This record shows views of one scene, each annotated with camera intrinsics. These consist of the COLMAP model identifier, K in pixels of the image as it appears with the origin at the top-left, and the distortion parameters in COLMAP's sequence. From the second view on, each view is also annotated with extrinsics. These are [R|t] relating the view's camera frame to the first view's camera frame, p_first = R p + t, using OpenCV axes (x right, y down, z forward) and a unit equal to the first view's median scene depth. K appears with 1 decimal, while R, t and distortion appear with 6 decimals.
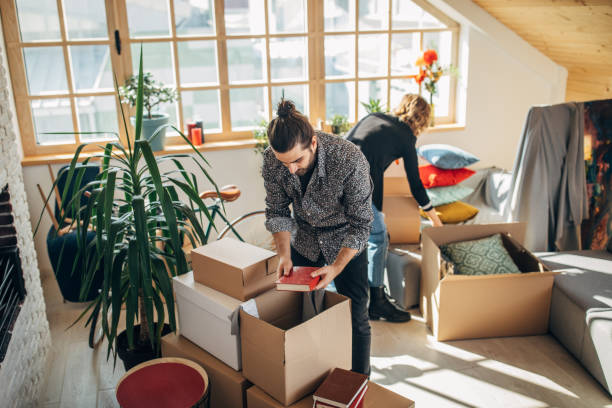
lens RADIAL K [[574.6, 0, 306.0], [0, 574.6, 204.0], [0, 0, 1]] dist [-0.012229, -0.011163]
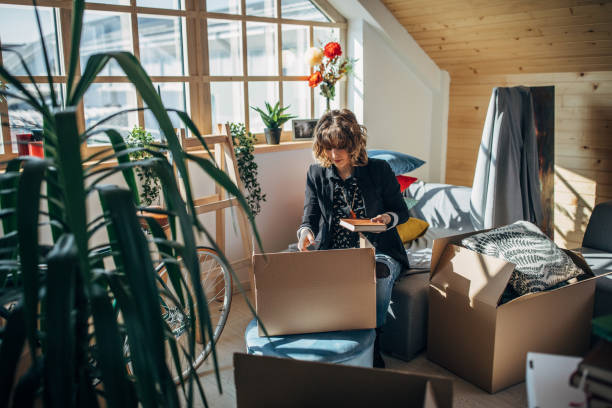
lens RADIAL K [[574.6, 0, 306.0], [0, 574.6, 204.0], [0, 0, 1]] dist [-0.012229, -0.011163]
pose [[0.903291, -0.080895, 0.421333, -0.180105], [0.130026, 0.987493, -0.089166, 0.029864], [-0.408850, 0.135327, 0.902512, 0.294745]]
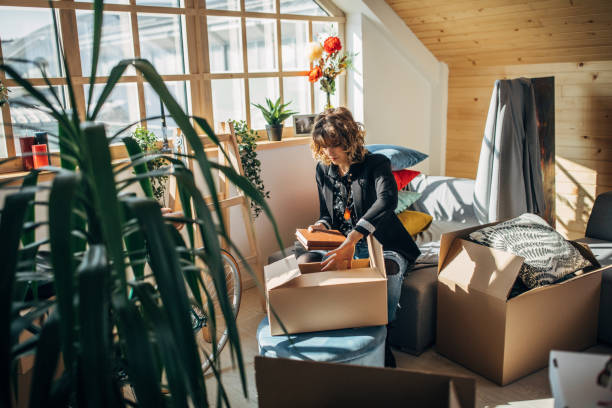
lens RADIAL K [[574.6, 0, 306.0], [0, 574.6, 204.0], [0, 0, 1]] dist [-0.012229, -0.011163]
pose [[0.896371, -0.107033, 0.430189, -0.191986], [0.152333, 0.985691, -0.072165, 0.021479], [-0.416310, 0.130218, 0.899850, 0.299002]]
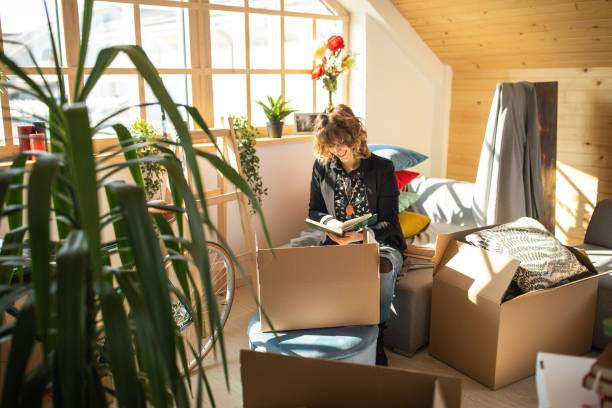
lens RADIAL K [[574.6, 0, 306.0], [0, 574.6, 204.0], [0, 0, 1]] dist [-0.012229, -0.011163]
pose [[0.901731, -0.079200, 0.424982, -0.184465], [0.122437, 0.989611, -0.075364, 0.026435], [-0.414598, 0.119991, 0.902059, 0.299534]]
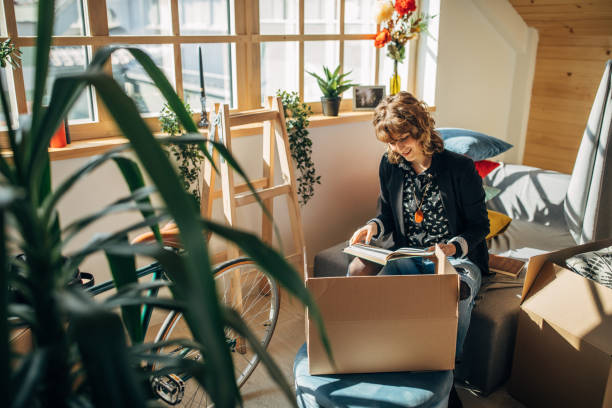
lens RADIAL K [[574.6, 0, 306.0], [0, 574.6, 204.0], [0, 0, 1]] dist [-0.012229, -0.011163]
pose [[0.937229, -0.083616, 0.338541, -0.148103], [0.089283, 0.996006, -0.001169, -0.025635], [-0.337091, 0.031321, 0.940951, 0.387786]]
